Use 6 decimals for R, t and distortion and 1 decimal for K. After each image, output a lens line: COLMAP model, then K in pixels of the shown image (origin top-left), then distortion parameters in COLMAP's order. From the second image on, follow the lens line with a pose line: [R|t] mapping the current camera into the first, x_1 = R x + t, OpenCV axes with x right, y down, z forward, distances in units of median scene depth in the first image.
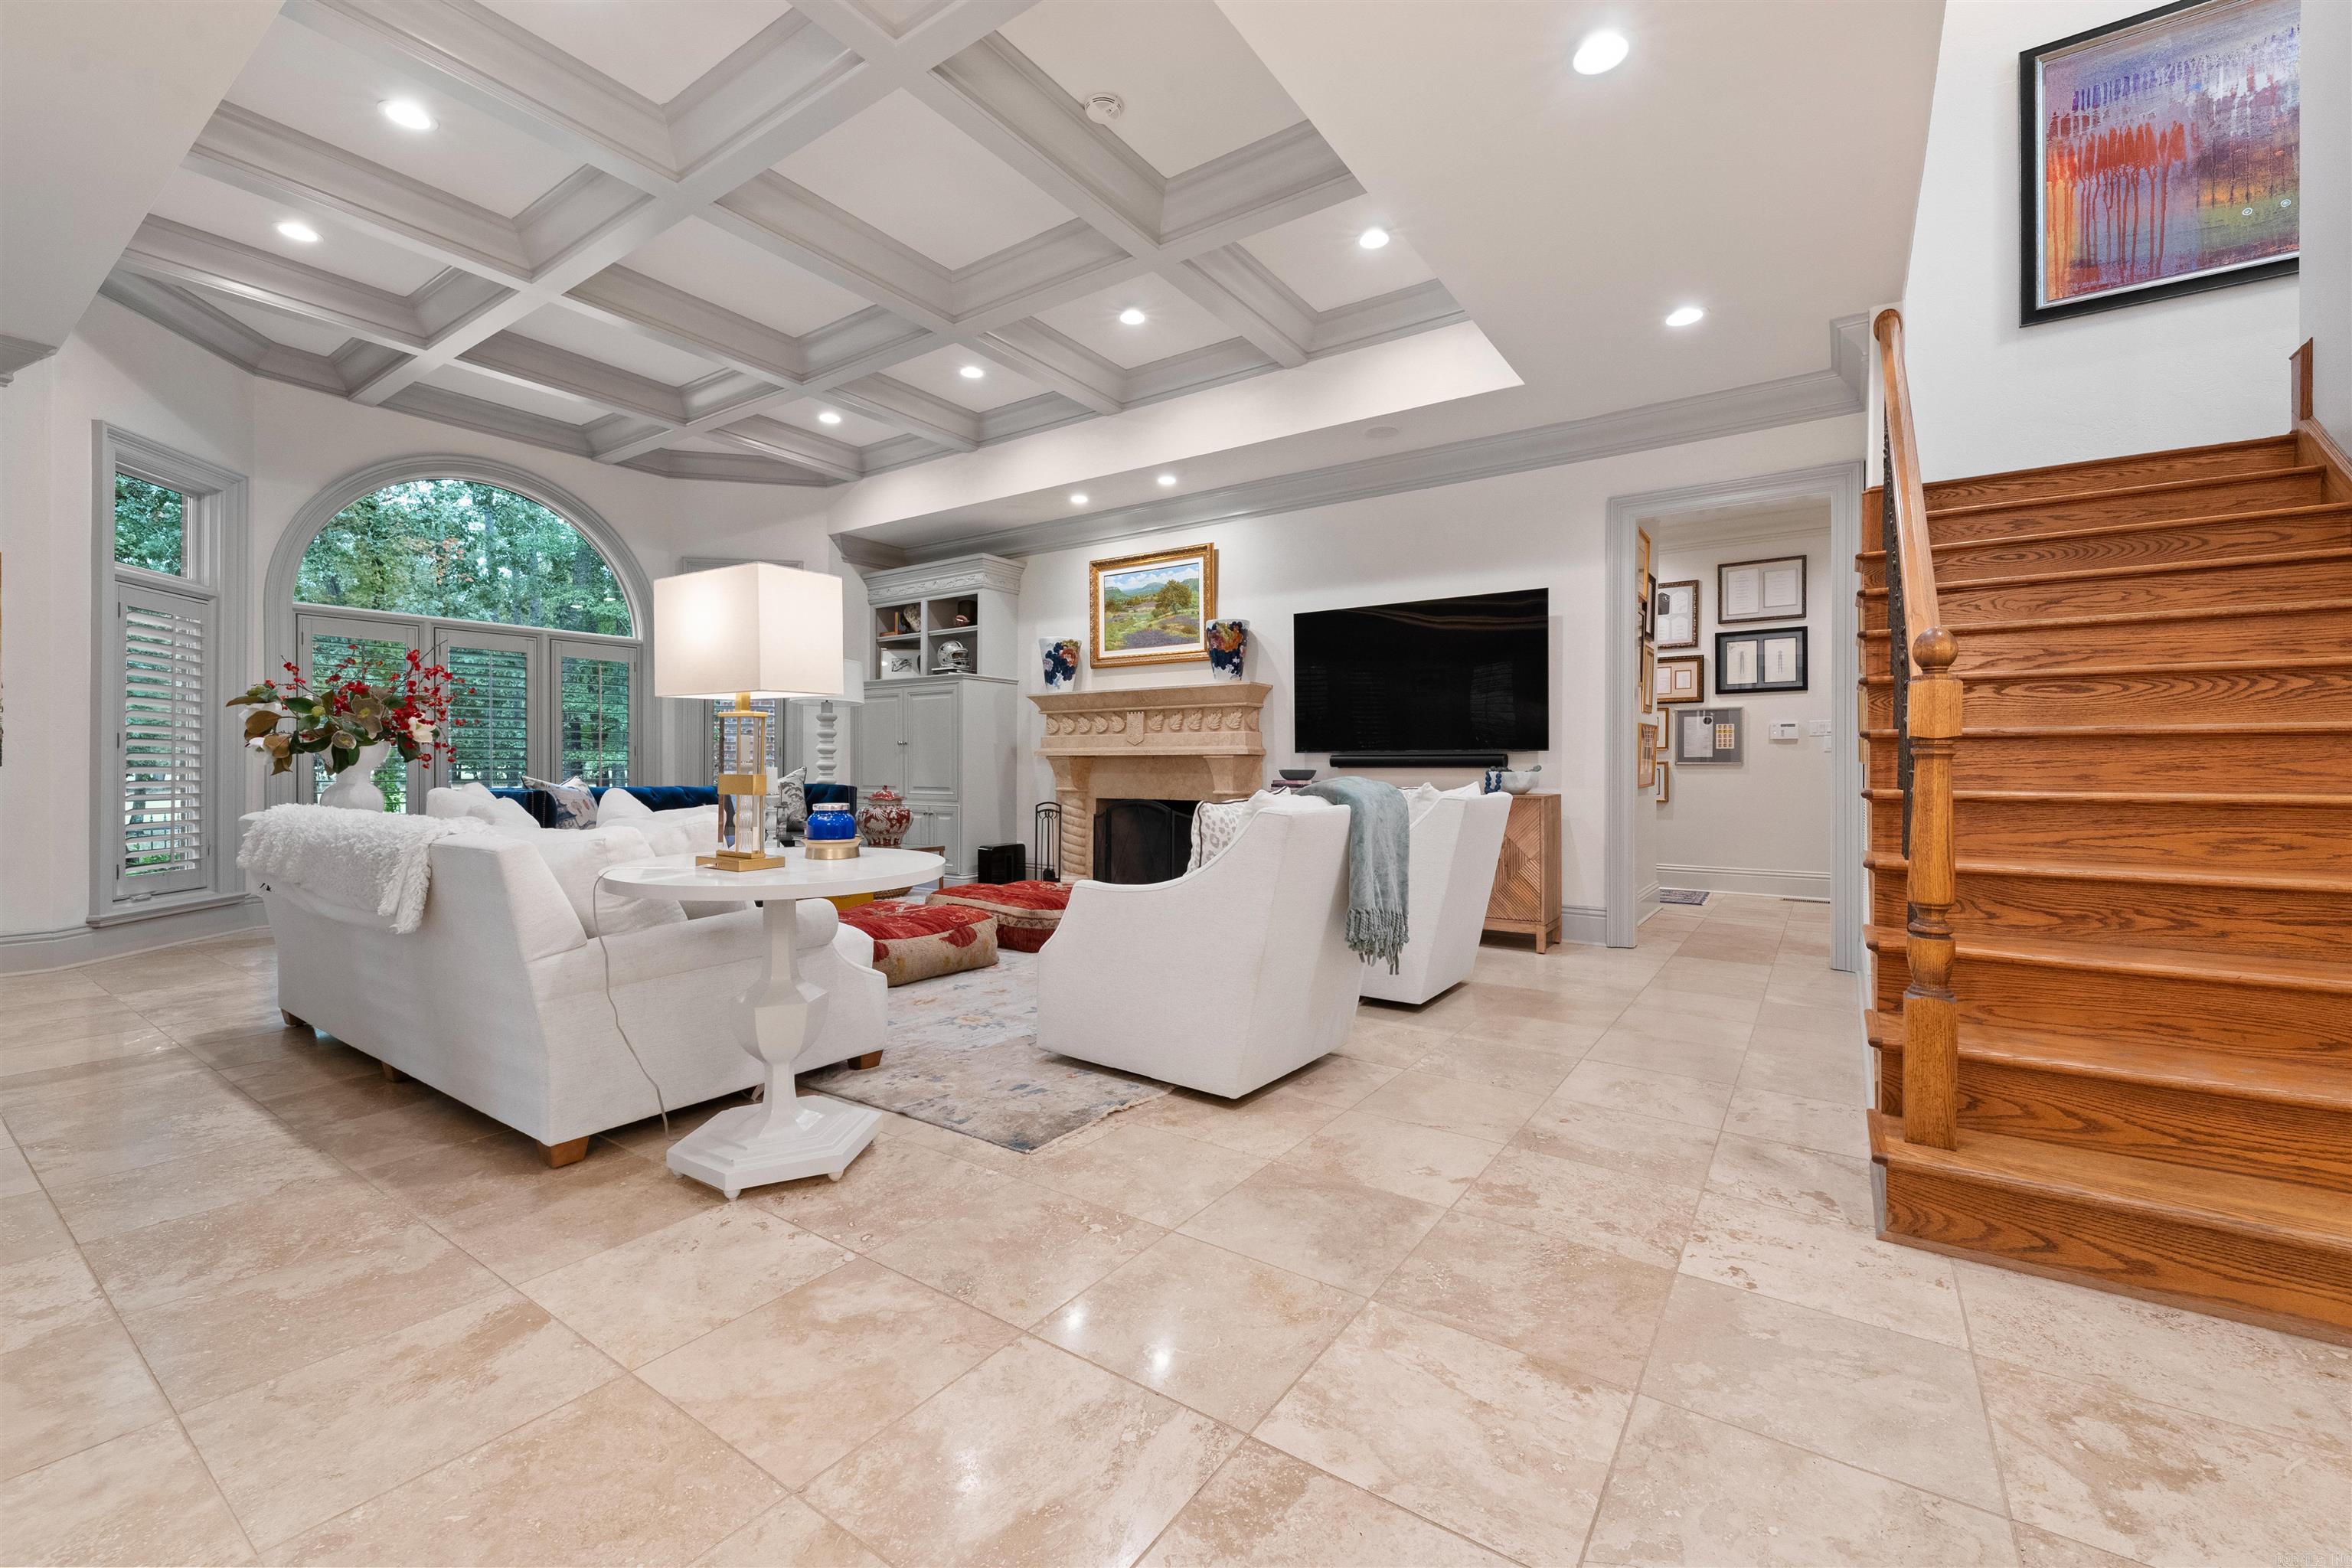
lens RADIAL K [[960.7, 0, 1174.1], [0, 960.7, 769.1], [0, 0, 1]] dist [0.007436, -0.003298]
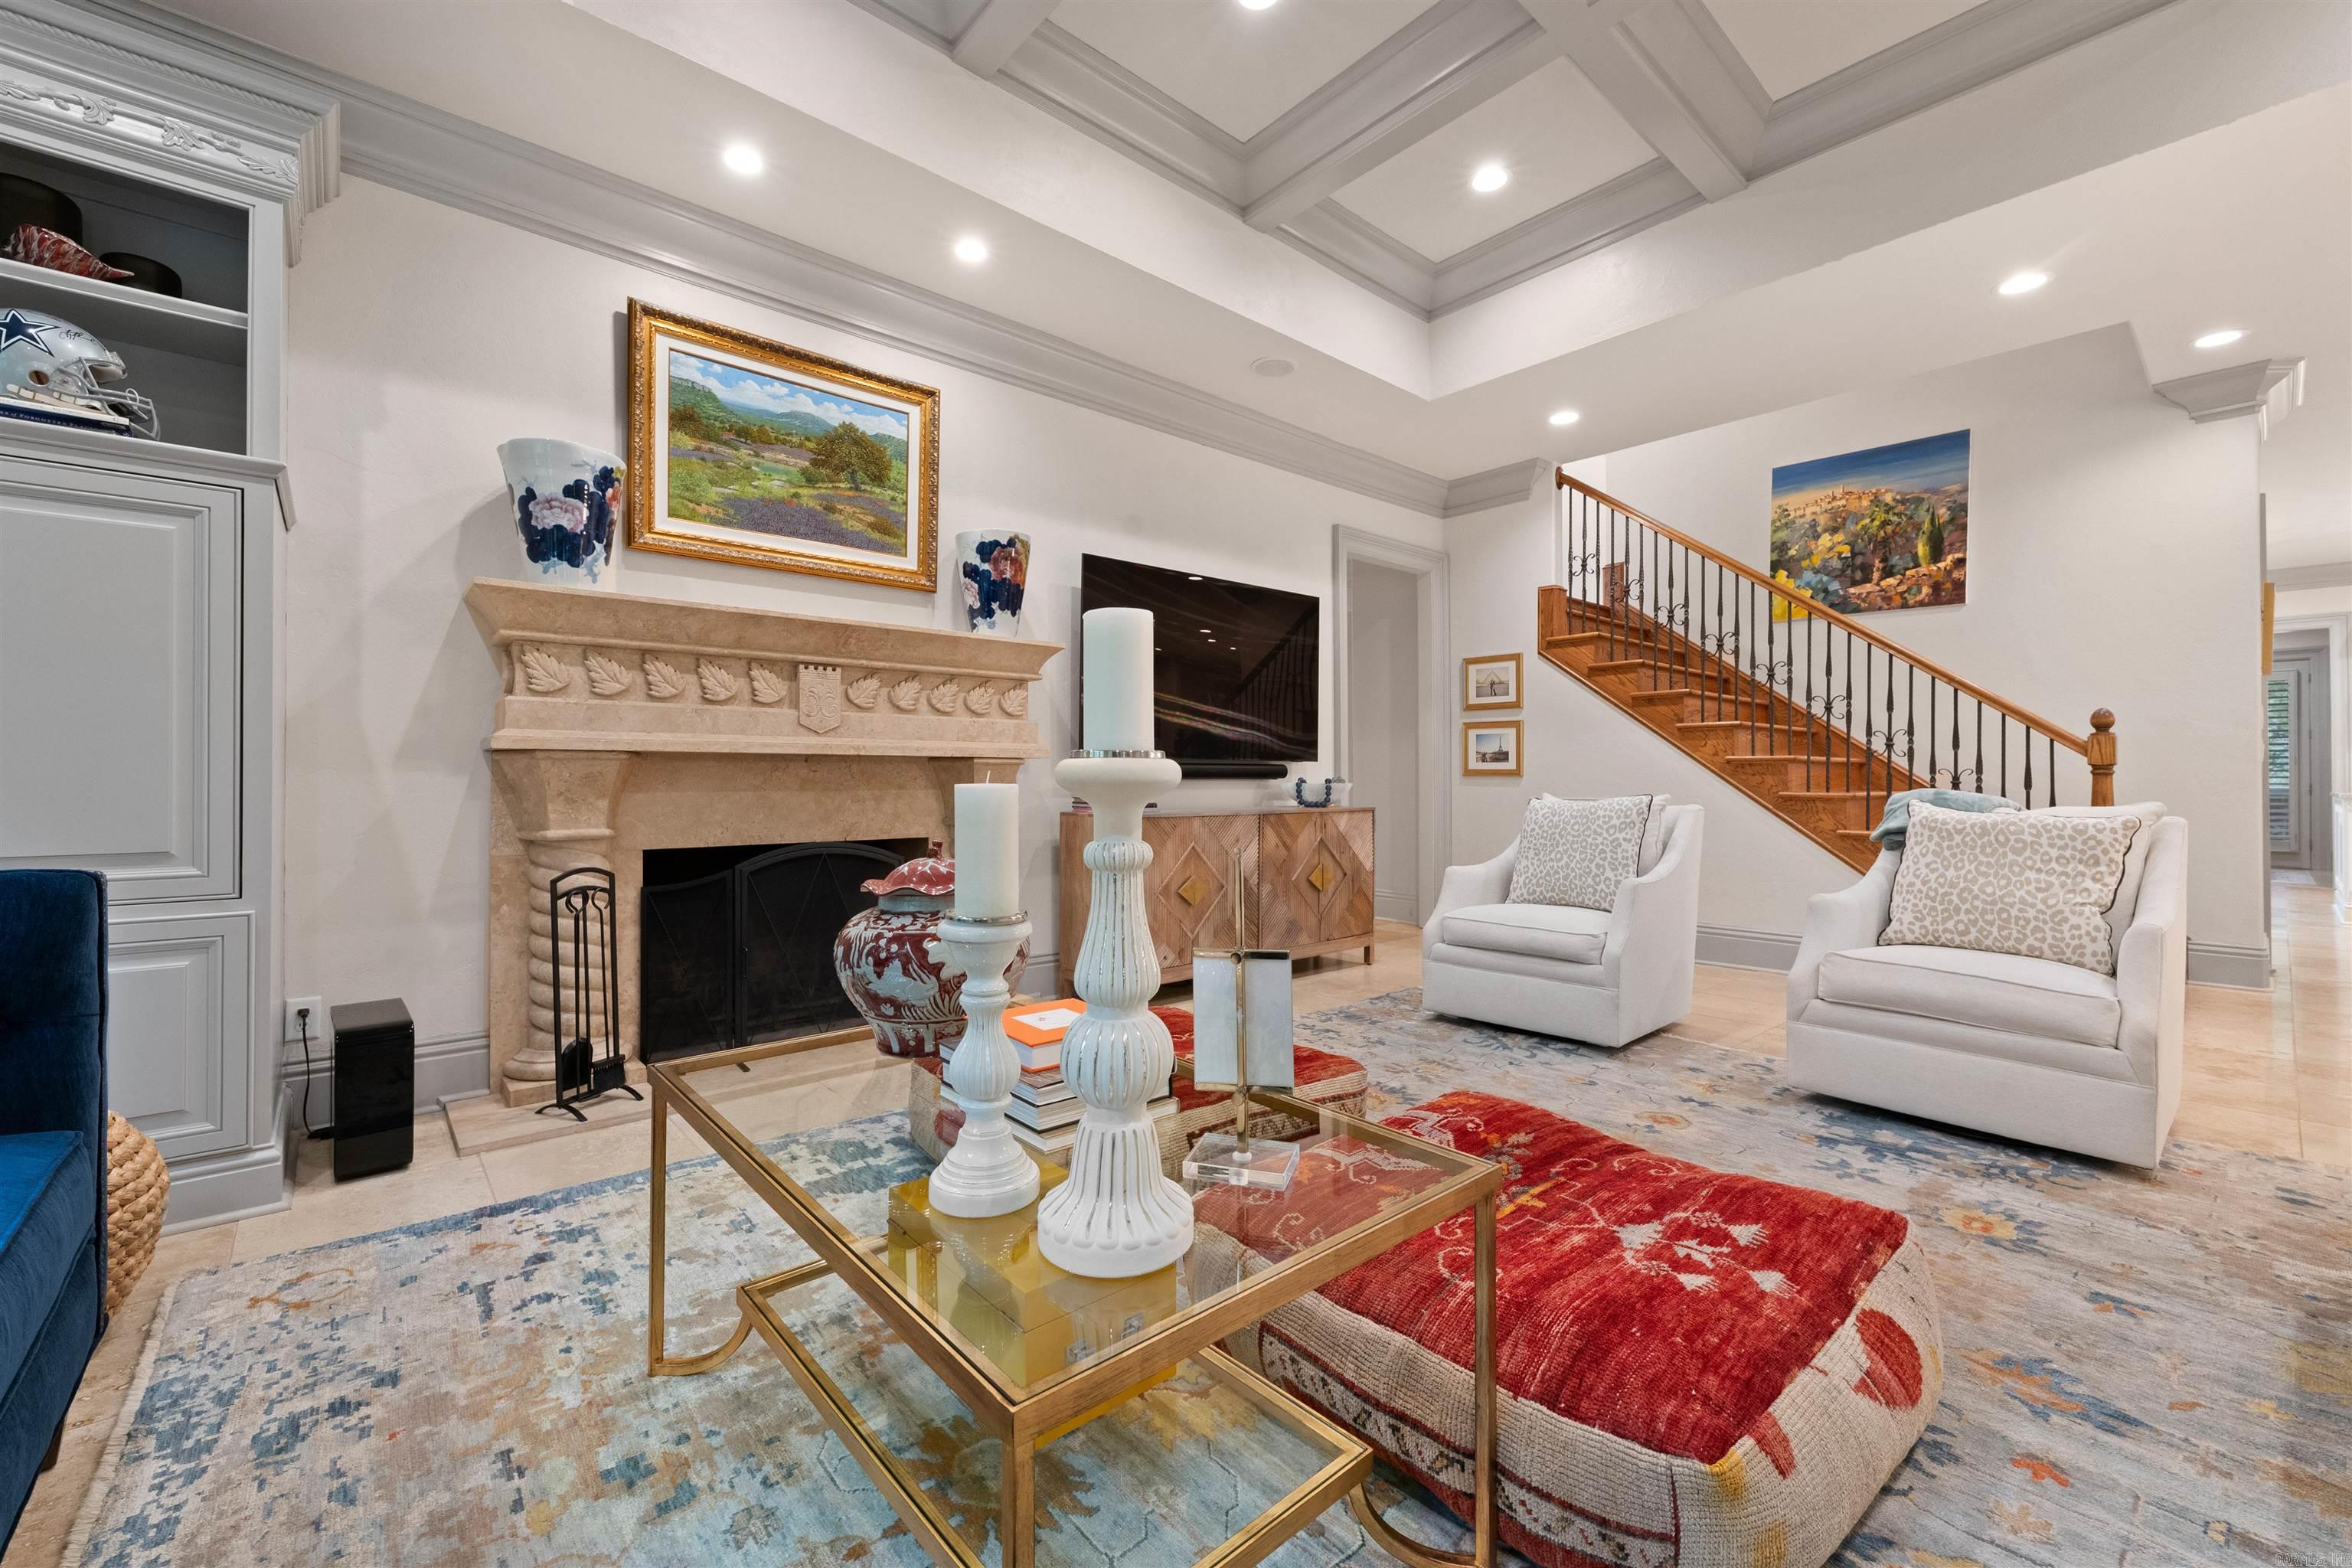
lens RADIAL K [[960.7, 0, 1171.4], [0, 960.7, 774.3], [0, 0, 1]] dist [0.007436, -0.003298]
pose [[0.240318, 0.000232, 0.970694, -0.470849], [-0.003591, 0.999993, 0.000650, -0.005483], [-0.970688, -0.003642, 0.240318, 0.701176]]
